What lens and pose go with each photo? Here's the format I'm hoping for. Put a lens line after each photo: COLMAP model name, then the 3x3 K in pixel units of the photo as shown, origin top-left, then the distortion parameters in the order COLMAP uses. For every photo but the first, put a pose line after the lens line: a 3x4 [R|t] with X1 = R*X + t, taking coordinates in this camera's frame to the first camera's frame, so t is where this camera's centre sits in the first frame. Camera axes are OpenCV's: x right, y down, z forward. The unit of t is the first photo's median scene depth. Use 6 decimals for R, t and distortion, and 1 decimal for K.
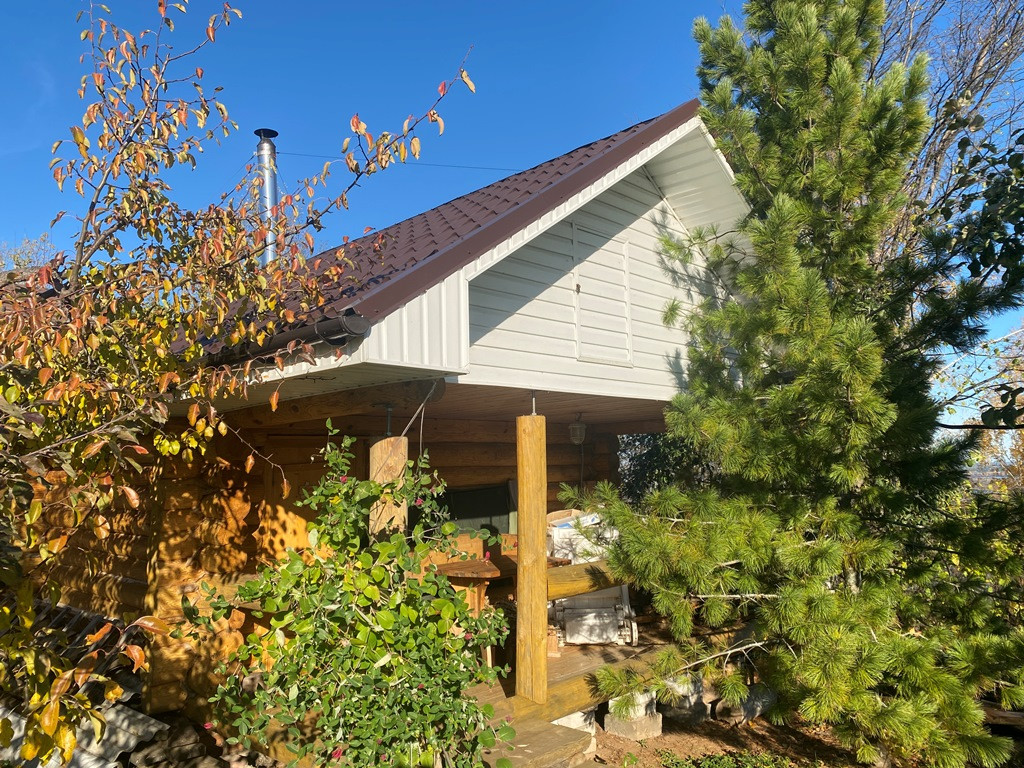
lens RADIAL K [[766.0, 0, 513.7], [0, 766.0, 382.9], [0, 0, 1]] dist [0.038255, -0.041087]
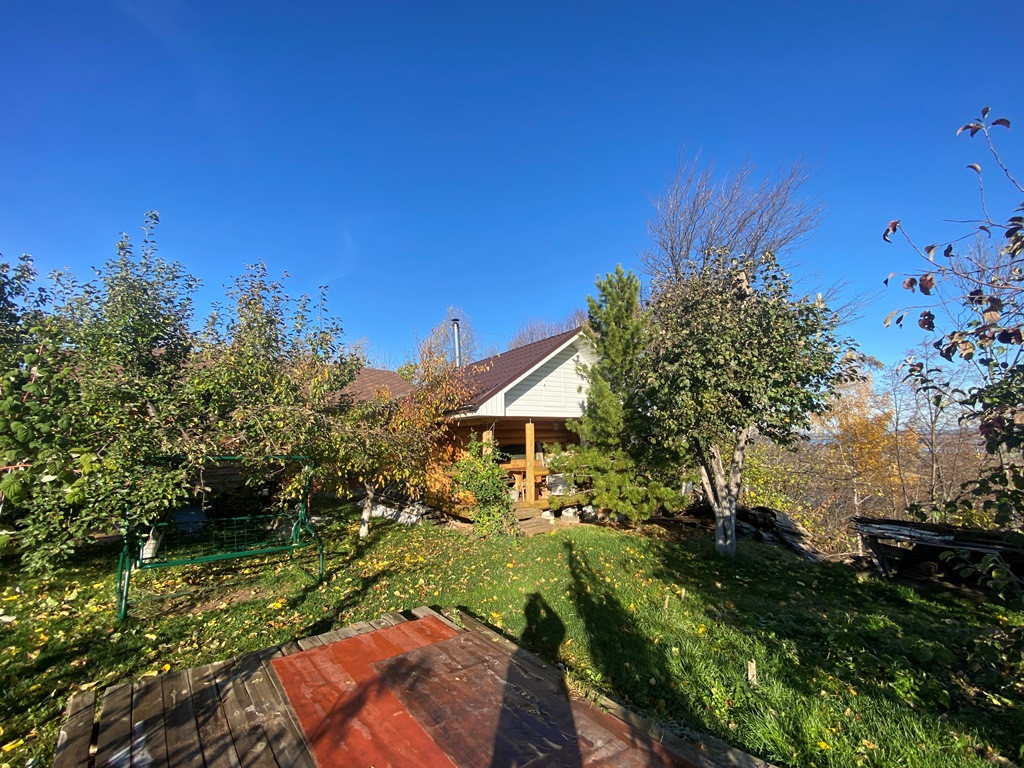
lens RADIAL K [[420.0, 0, 509.3], [0, 420.0, 386.4], [0, 0, 1]] dist [-0.024711, -0.002073]
pose [[0.982619, -0.017486, -0.184810, 0.287675], [0.016604, 0.999842, -0.006318, -0.115869], [0.184891, 0.003139, 0.982754, -0.894473]]
